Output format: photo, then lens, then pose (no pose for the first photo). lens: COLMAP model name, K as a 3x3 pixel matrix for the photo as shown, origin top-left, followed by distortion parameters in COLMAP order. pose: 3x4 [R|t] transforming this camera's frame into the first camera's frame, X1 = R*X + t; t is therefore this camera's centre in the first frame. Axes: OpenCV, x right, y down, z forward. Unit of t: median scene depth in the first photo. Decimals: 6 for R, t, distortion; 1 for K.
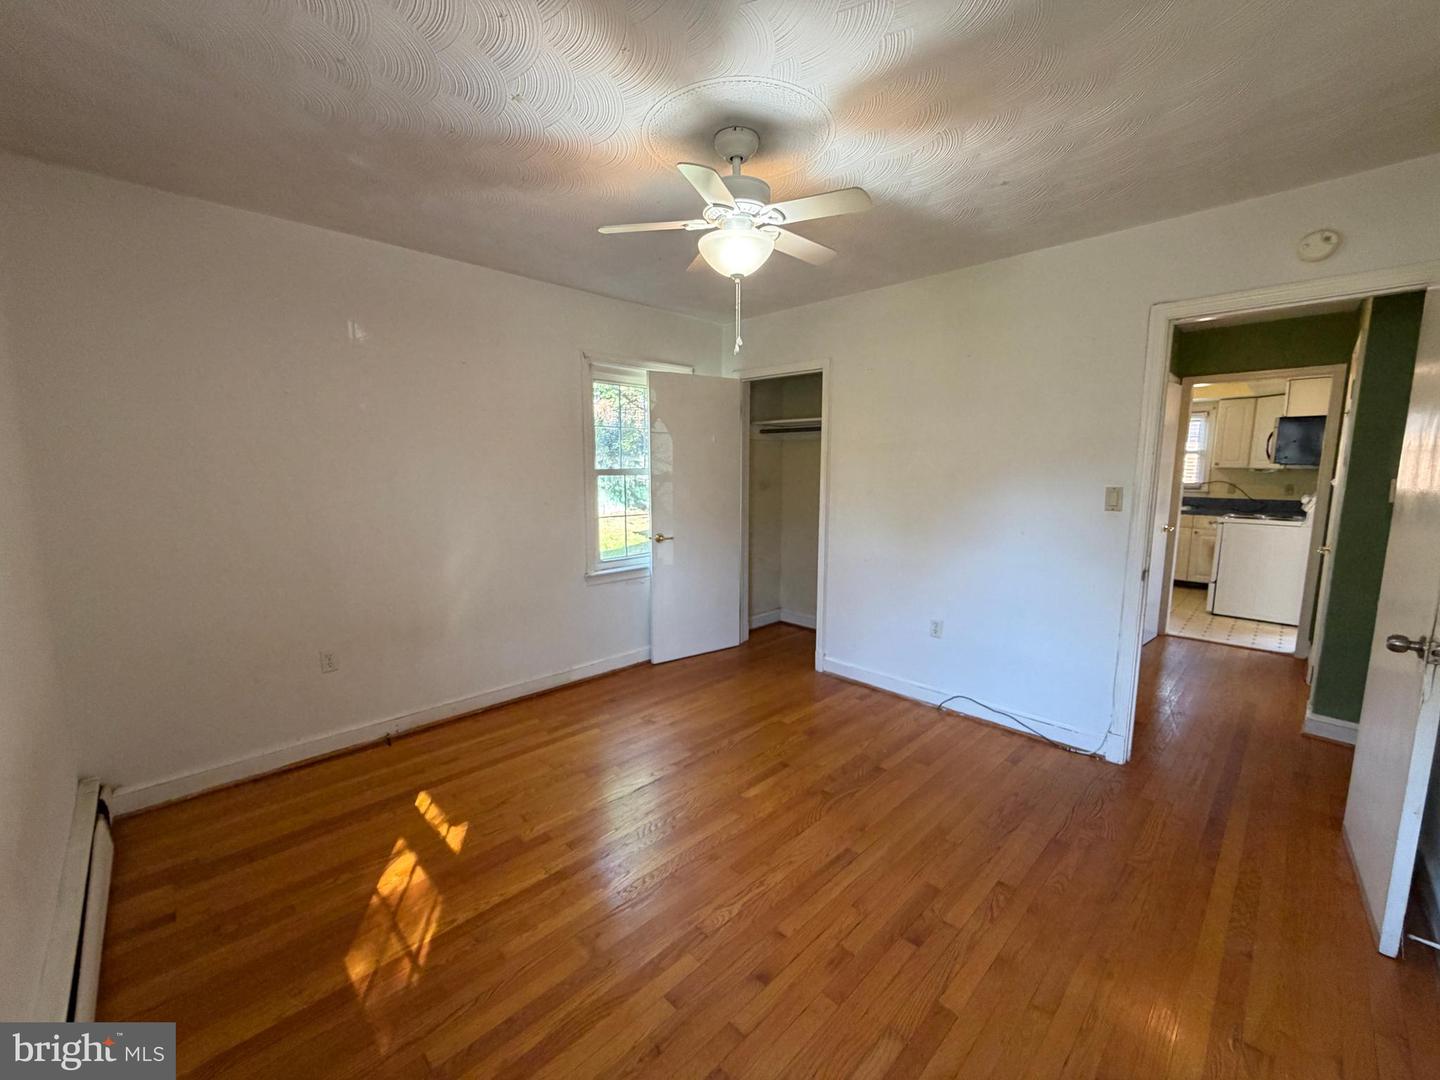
lens RADIAL K [[573.9, 0, 717.5], [0, 573.9, 539.3], [0, 0, 1]] dist [0.000736, 0.000029]
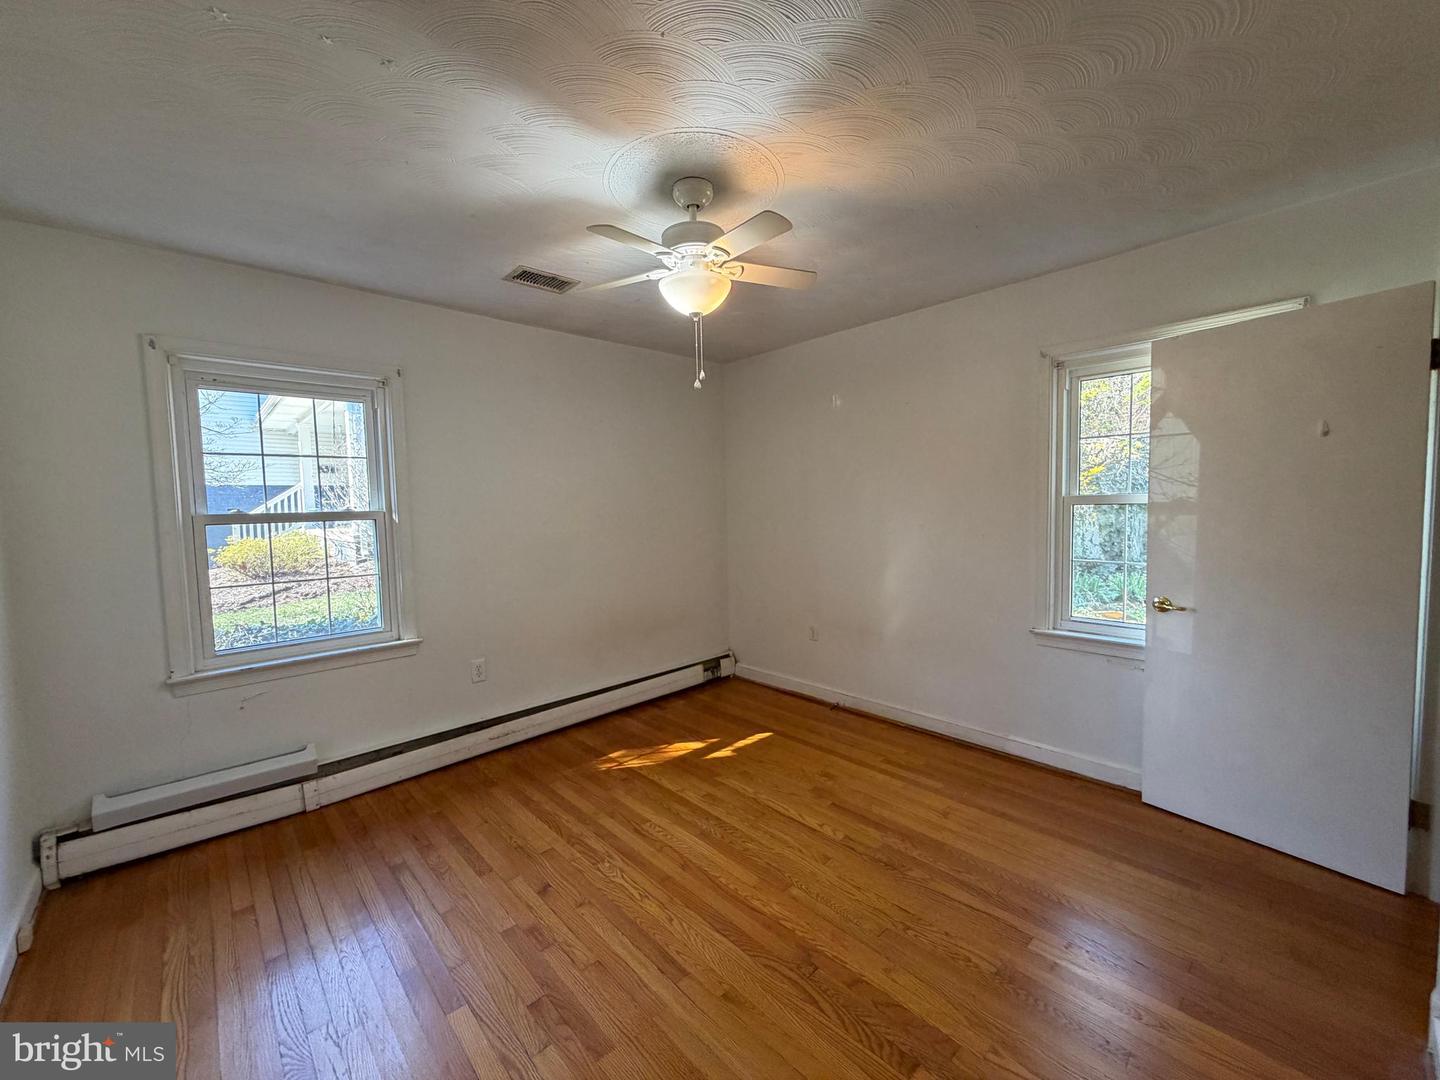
lens RADIAL K [[587.3, 0, 734.7], [0, 587.3, 544.3], [0, 0, 1]] dist [0.001318, 0.000077]
pose [[-0.020584, 0.066384, -0.997582, 0.857467], [-0.105334, 0.992096, 0.068193, -0.098516], [0.994224, 0.106483, -0.013429, 0.866918]]
